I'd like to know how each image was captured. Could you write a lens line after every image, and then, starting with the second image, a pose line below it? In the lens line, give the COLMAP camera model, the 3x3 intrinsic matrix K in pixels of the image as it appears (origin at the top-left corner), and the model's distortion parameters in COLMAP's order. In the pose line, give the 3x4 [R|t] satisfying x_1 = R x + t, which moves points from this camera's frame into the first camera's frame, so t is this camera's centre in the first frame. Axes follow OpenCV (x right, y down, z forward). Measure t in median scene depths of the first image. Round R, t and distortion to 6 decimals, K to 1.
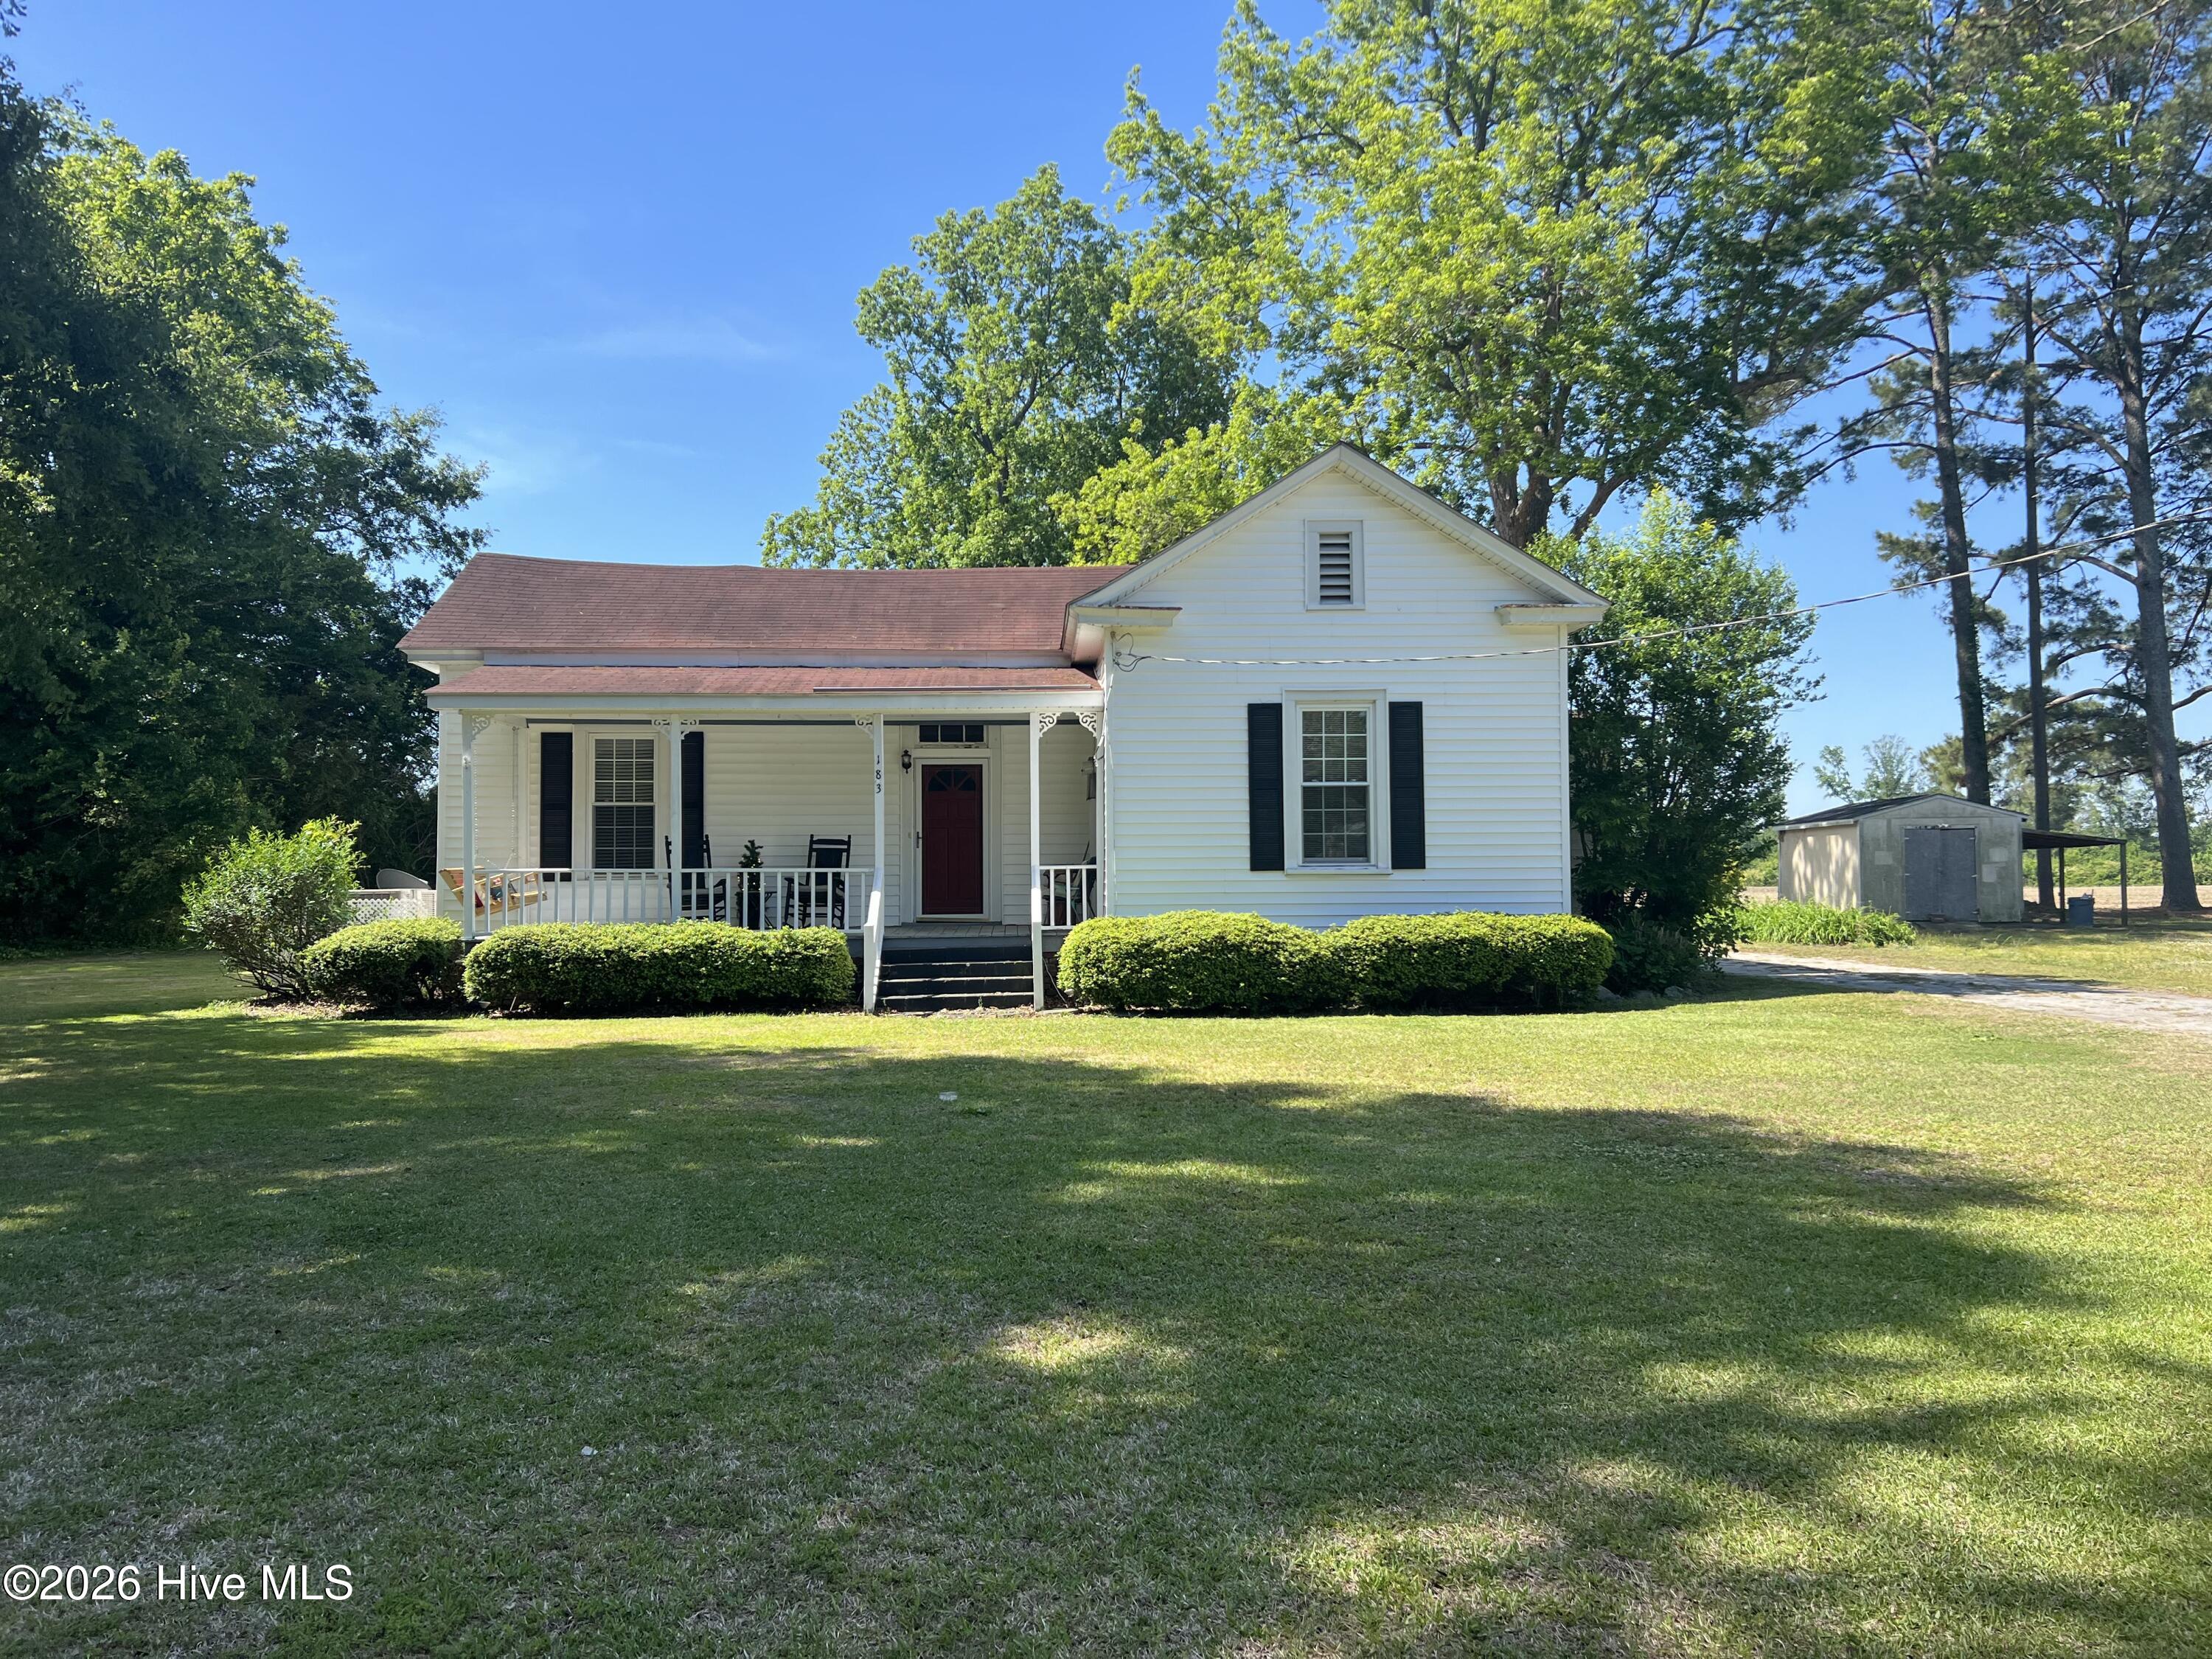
lens RADIAL K [[1632.3, 0, 1106.0], [0, 1632.3, 829.5], [0, 0, 1]] dist [0.127263, -0.185328]
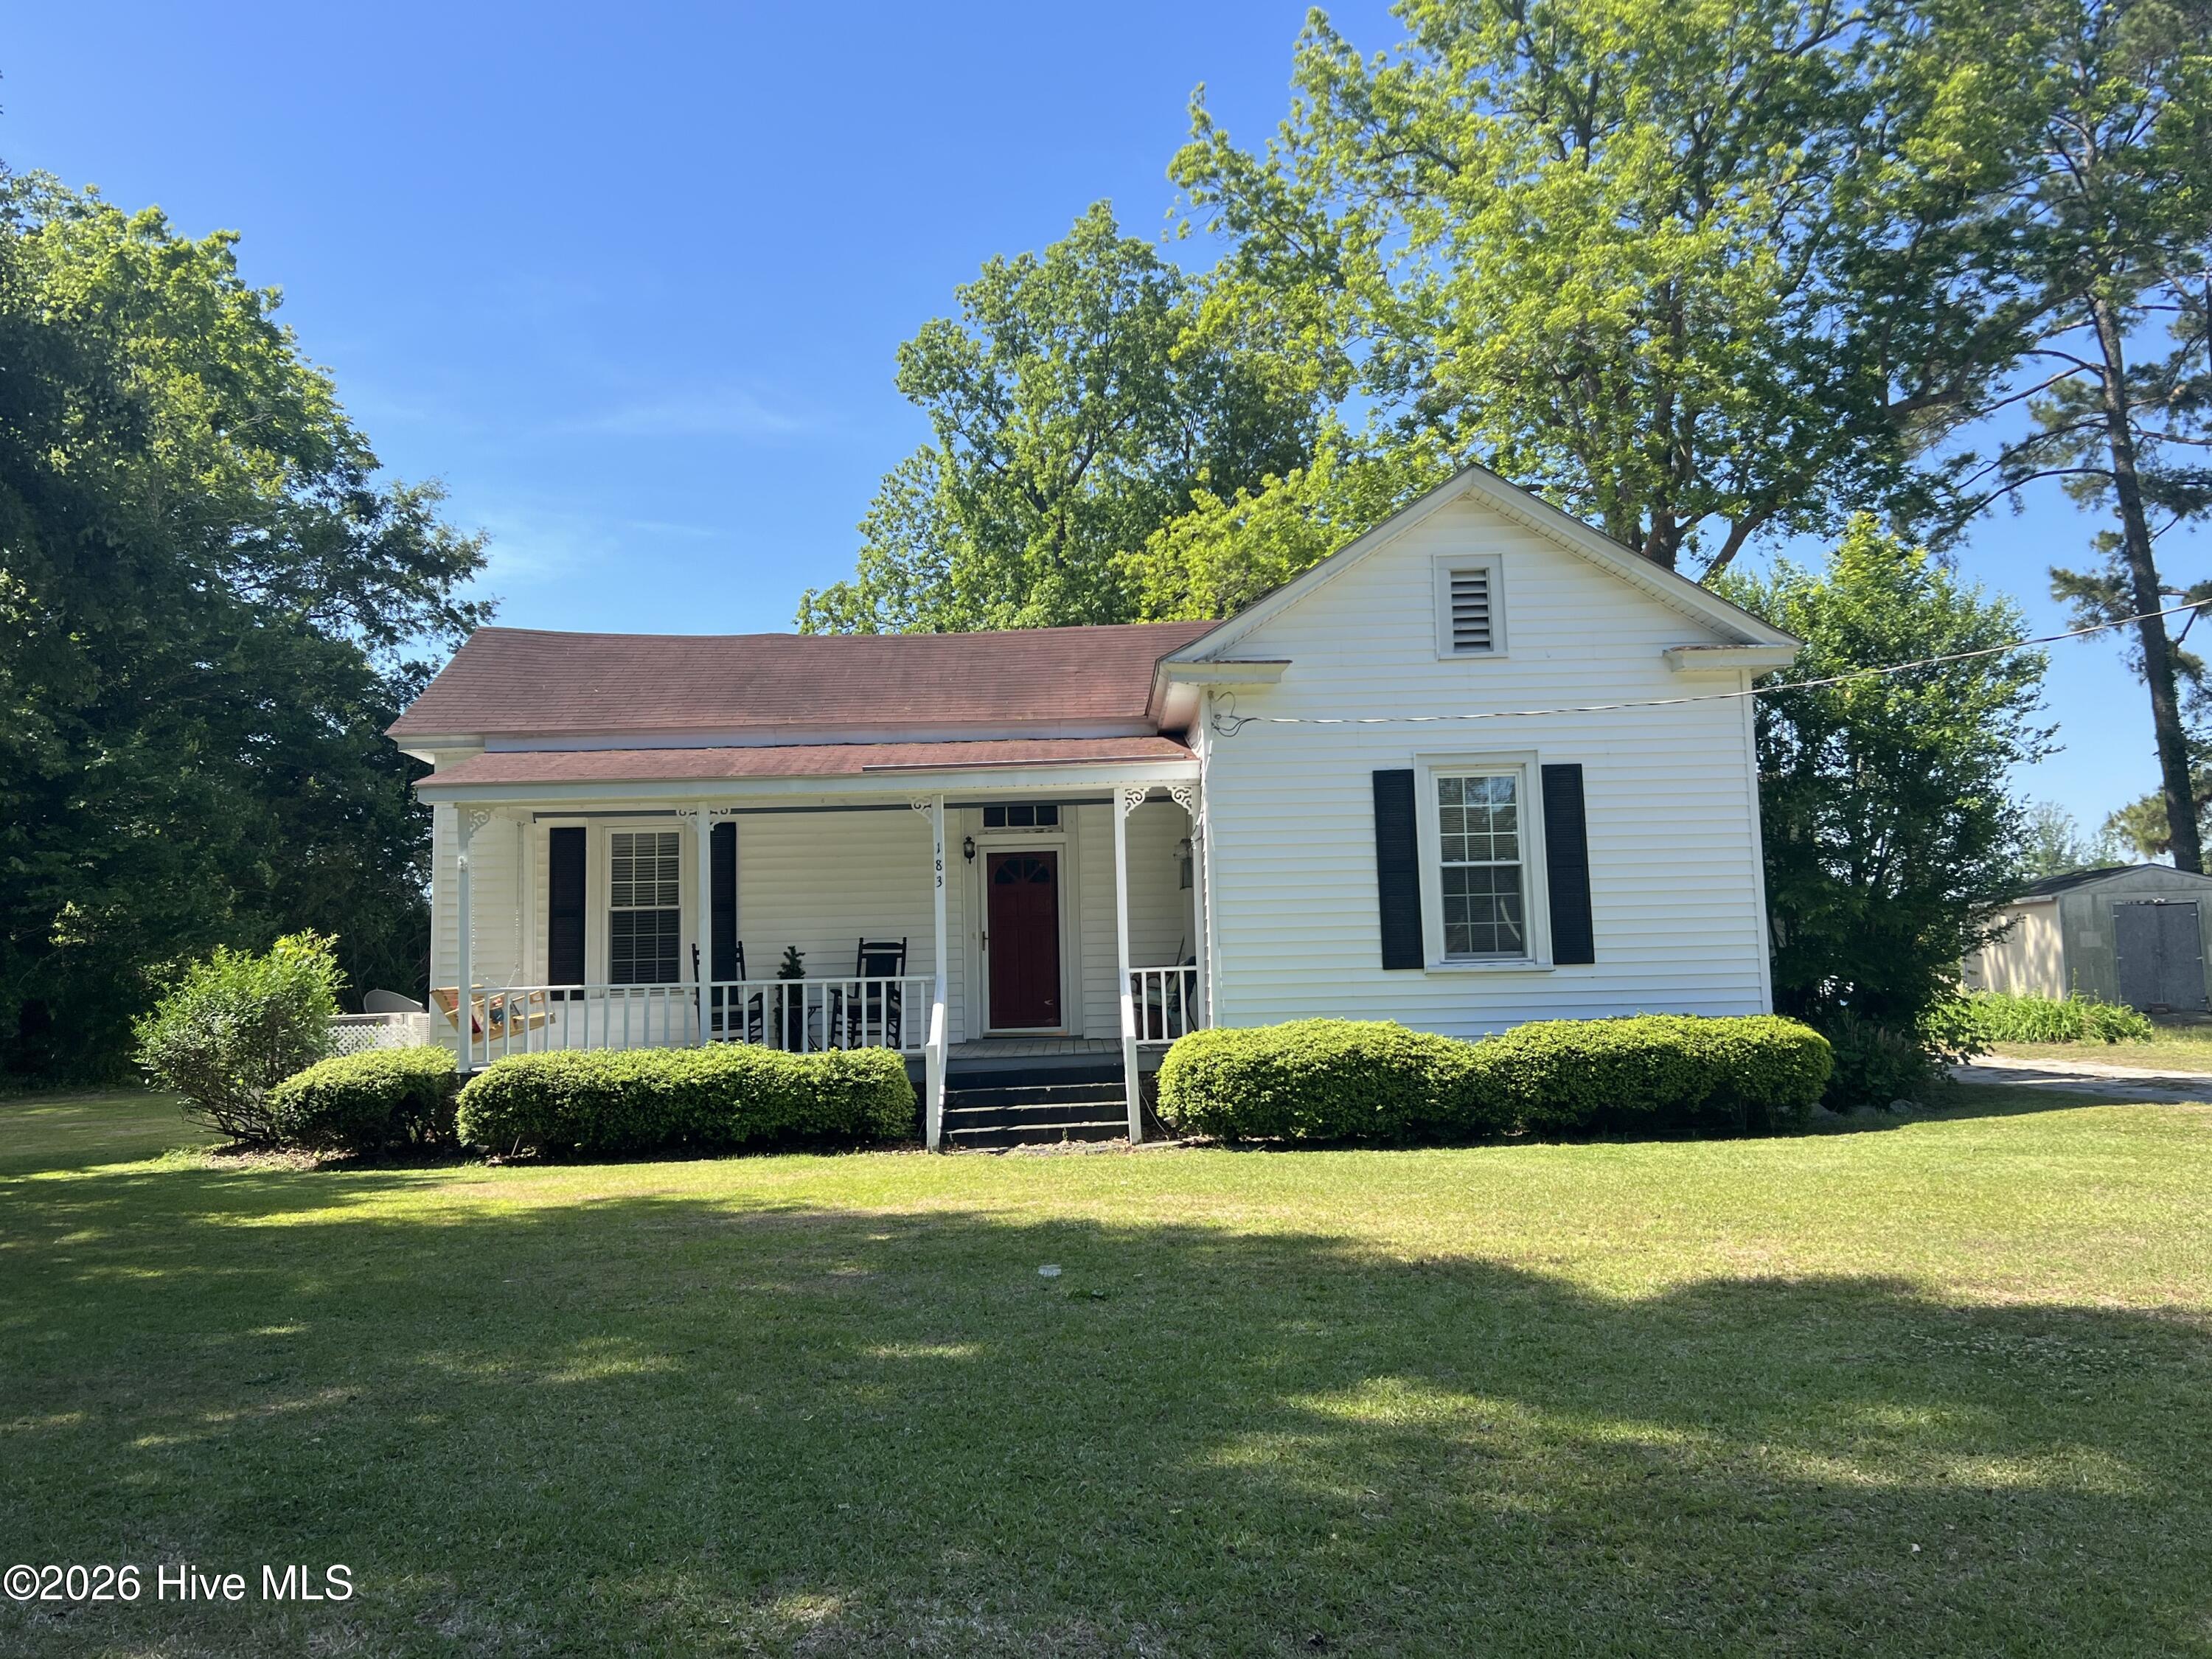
lens RADIAL K [[1774.2, 0, 1106.0], [0, 1774.2, 829.5], [0, 0, 1]] dist [0.150982, -0.260772]
pose [[0.999055, -0.024475, -0.035931, -0.016479], [0.022490, 0.998252, -0.054648, 0.000217], [0.037206, 0.053788, 0.997859, 0.070987]]
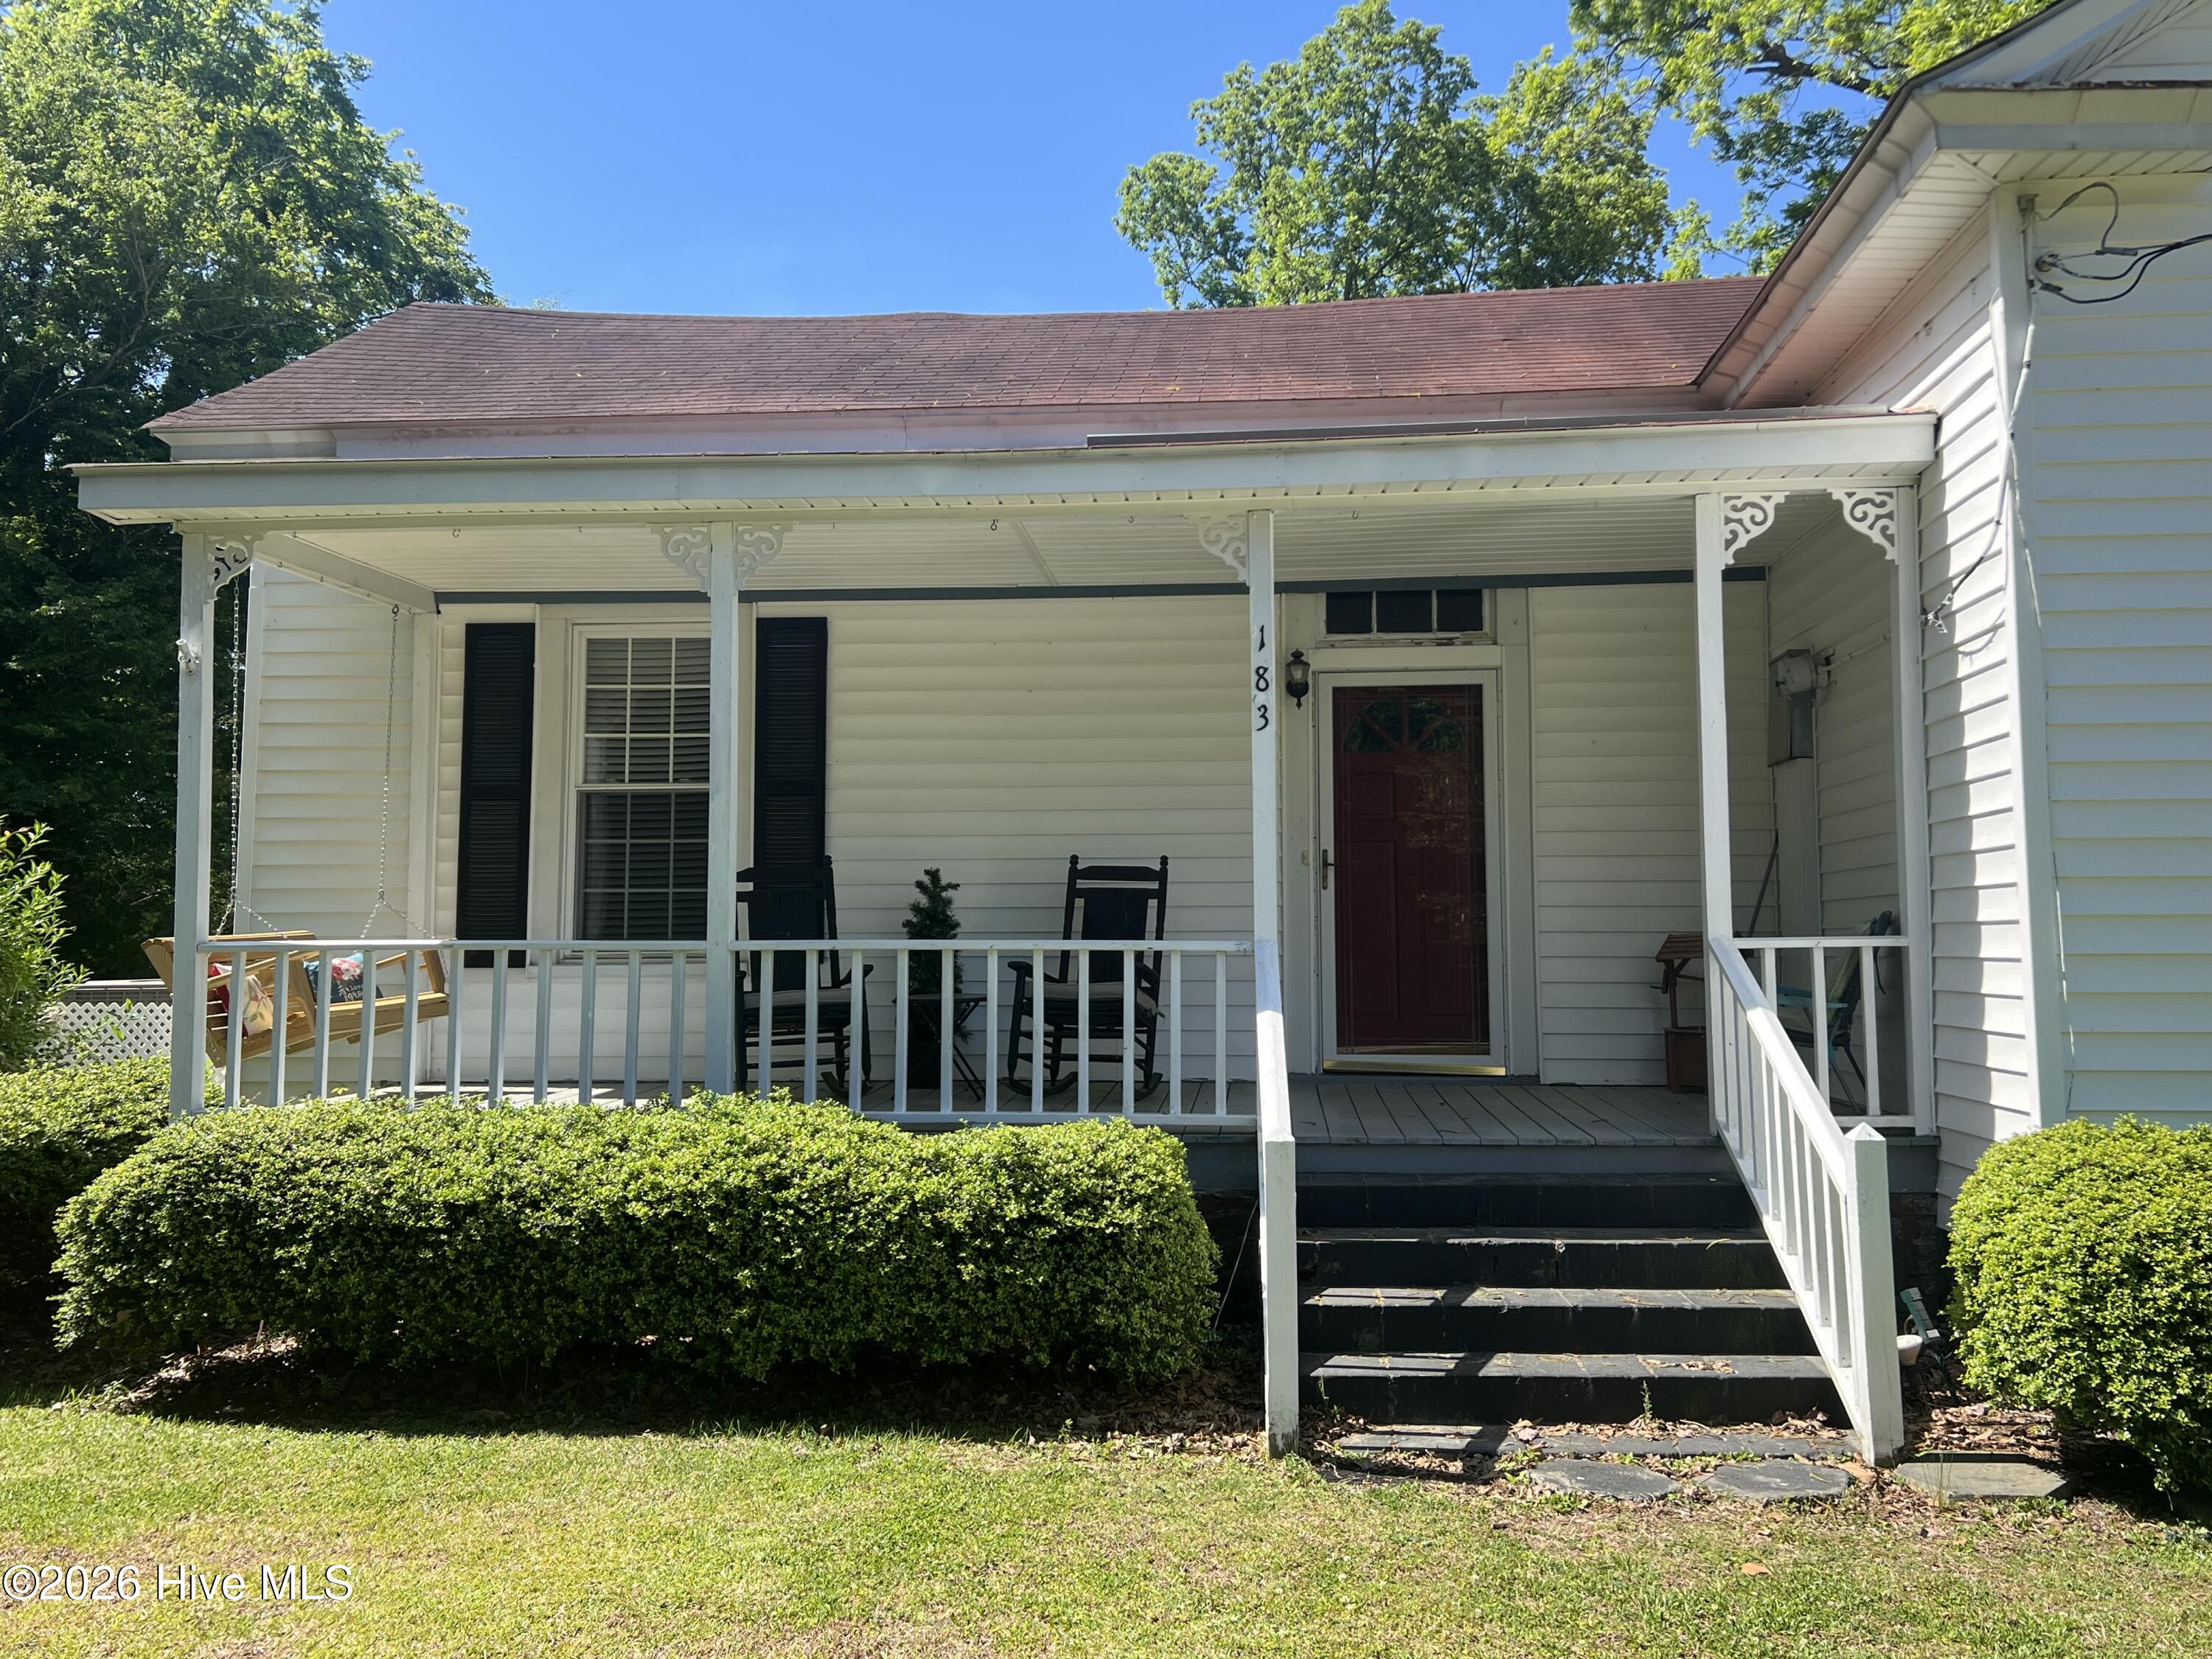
lens RADIAL K [[1774.2, 0, 1106.0], [0, 1774.2, 829.5], [0, 0, 1]] dist [0.150982, -0.260772]
pose [[0.989174, -0.005016, -0.146661, -0.105930], [0.000341, 0.999492, -0.031882, 0.010621], [0.146747, 0.031487, 0.988673, 0.557359]]
